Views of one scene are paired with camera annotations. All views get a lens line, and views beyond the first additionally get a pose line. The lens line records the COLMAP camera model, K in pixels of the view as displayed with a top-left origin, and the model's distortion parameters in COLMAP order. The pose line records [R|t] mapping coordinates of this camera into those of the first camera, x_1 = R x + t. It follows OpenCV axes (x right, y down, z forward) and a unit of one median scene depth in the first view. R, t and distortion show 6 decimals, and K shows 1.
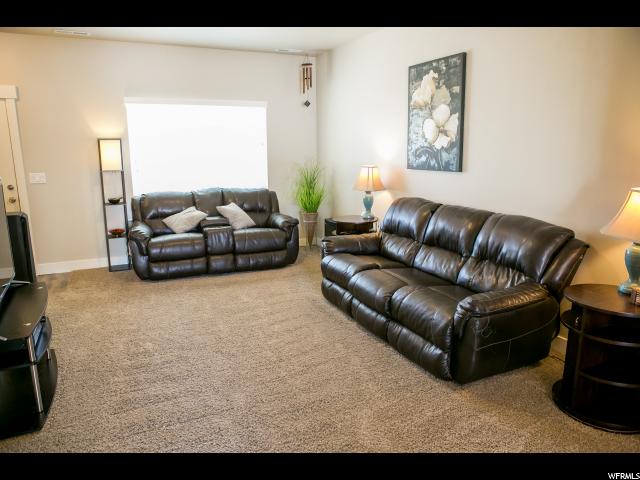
lens RADIAL K [[438.2, 0, 316.5], [0, 438.2, 238.0], [0, 0, 1]] dist [-0.058570, 0.002991]
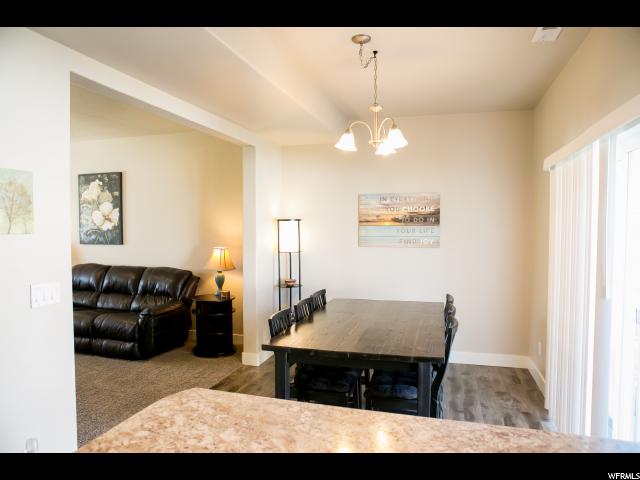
lens RADIAL K [[438.2, 0, 316.5], [0, 438.2, 238.0], [0, 0, 1]] dist [-0.058570, 0.002991]
pose [[0.670093, -0.011194, 0.742193, -0.385766], [0.144335, 0.982766, -0.115492, 0.113951], [-0.728109, 0.184515, 0.660160, -0.588889]]
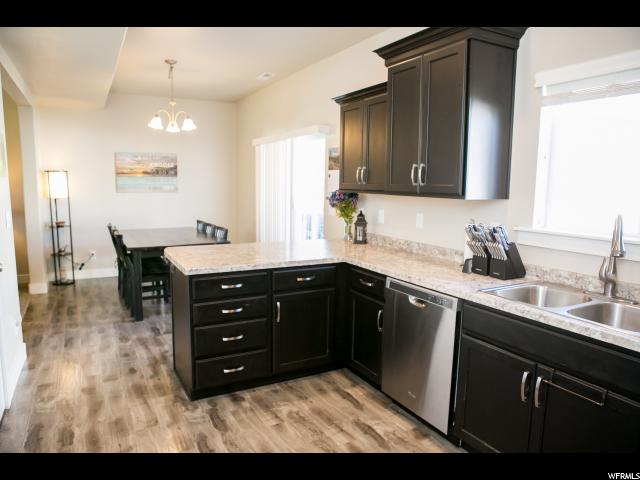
lens RADIAL K [[438.2, 0, 316.5], [0, 438.2, 238.0], [0, 0, 1]] dist [-0.058570, 0.002991]
pose [[-0.052462, -0.120395, 0.991339, -1.118932], [0.194417, 0.972480, 0.128394, 0.111744], [-0.979515, 0.199469, -0.027612, -0.480871]]
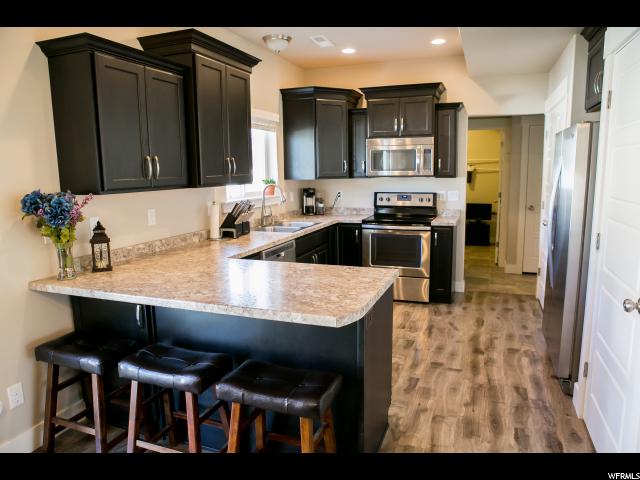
lens RADIAL K [[440.6, 0, 320.0], [0, 440.6, 240.0], [0, 0, 1]] dist [-0.088803, 0.000632]
pose [[-0.718872, 0.127575, -0.683336, 0.173718], [-0.121881, 0.944656, 0.304582, -0.020840], [0.684374, 0.302241, -0.663538, 0.085313]]
